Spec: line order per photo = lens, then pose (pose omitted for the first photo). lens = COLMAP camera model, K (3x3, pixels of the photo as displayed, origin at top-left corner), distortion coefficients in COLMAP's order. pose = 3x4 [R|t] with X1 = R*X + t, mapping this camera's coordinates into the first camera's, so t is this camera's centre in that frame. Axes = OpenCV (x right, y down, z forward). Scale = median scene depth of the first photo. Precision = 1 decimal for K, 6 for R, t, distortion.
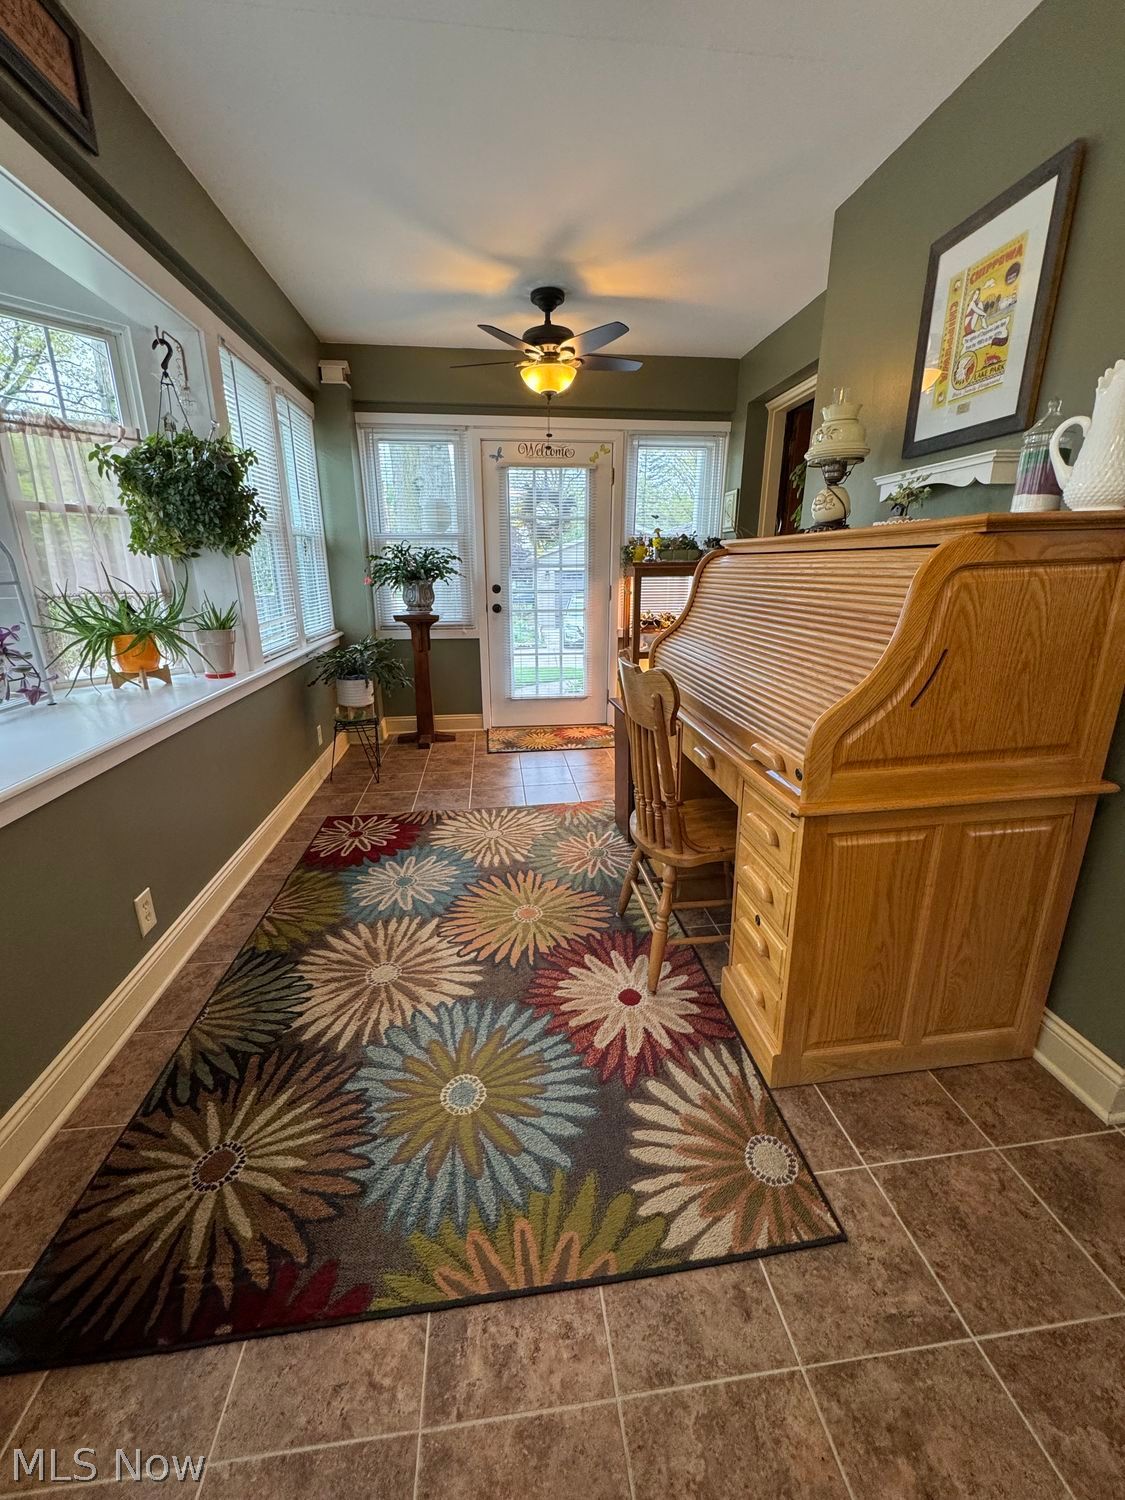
lens RADIAL K [[601.8, 0, 565.2], [0, 601.8, 744.0], [0, 0, 1]] dist [0.000110, -0.000131]
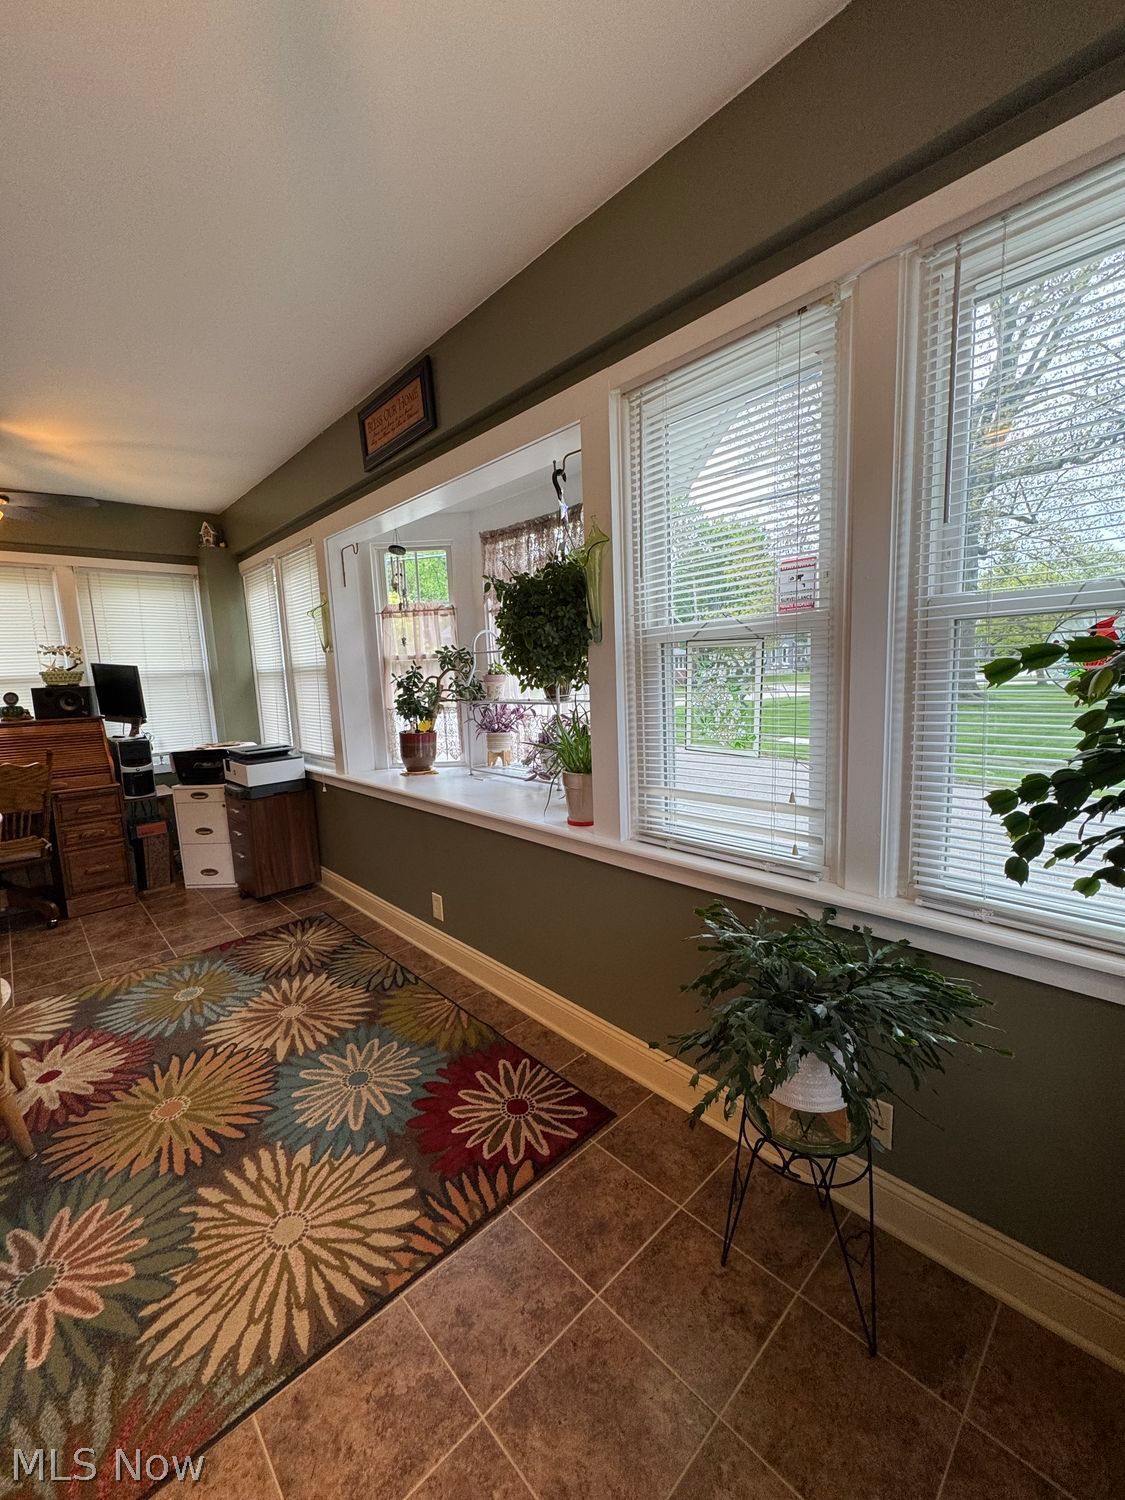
lens RADIAL K [[601.8, 0, 565.7], [0, 601.8, 751.0], [0, 0, 1]] dist [0.000110, -0.000131]
pose [[-0.805786, 0.115346, -0.580865, -0.078968], [-0.128263, 0.923575, 0.361328, -0.591413], [0.578150, 0.365656, -0.729409, 1.822452]]
